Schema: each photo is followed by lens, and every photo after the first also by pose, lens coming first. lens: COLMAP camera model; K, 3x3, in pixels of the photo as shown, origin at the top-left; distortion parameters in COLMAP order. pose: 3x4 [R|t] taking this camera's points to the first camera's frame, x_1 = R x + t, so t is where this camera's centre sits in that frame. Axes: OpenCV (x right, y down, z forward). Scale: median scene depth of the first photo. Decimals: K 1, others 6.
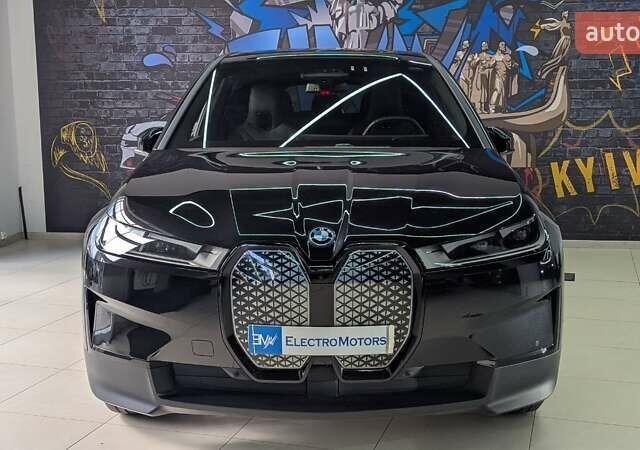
lens RADIAL K [[869.1, 0, 327.5], [0, 869.1, 224.8], [0, 0, 1]] dist [0.076193, -0.087737]
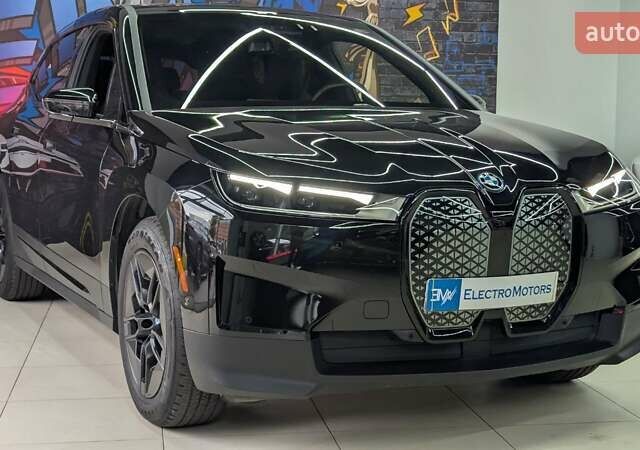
lens RADIAL K [[1149.2, 0, 320.0], [0, 1149.2, 225.0], [0, 0, 1]] dist [0.189604, -0.592198]
pose [[0.901508, -0.034586, 0.431377, -0.706097], [0.056350, 0.997696, -0.037771, 0.095910], [-0.429077, 0.058359, 0.901381, -0.049017]]
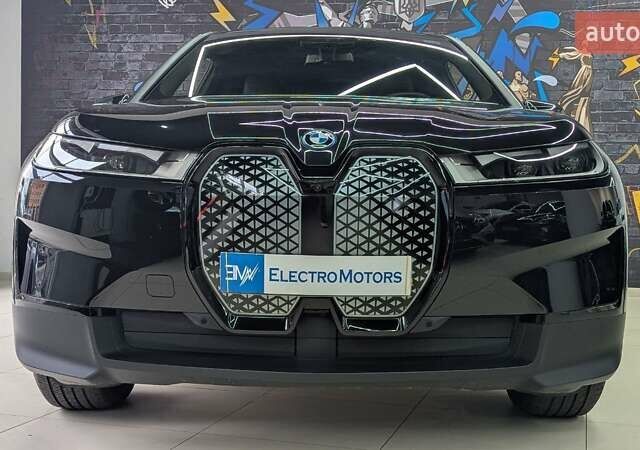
lens RADIAL K [[864.5, 0, 325.8], [0, 864.5, 213.9], [0, 0, 1]] dist [0.115137, -0.311605]
pose [[0.999836, 0.017235, -0.005495, 0.004391], [-0.017828, 0.990290, -0.137867, 0.181597], [0.003065, 0.137942, 0.990436, 0.243240]]
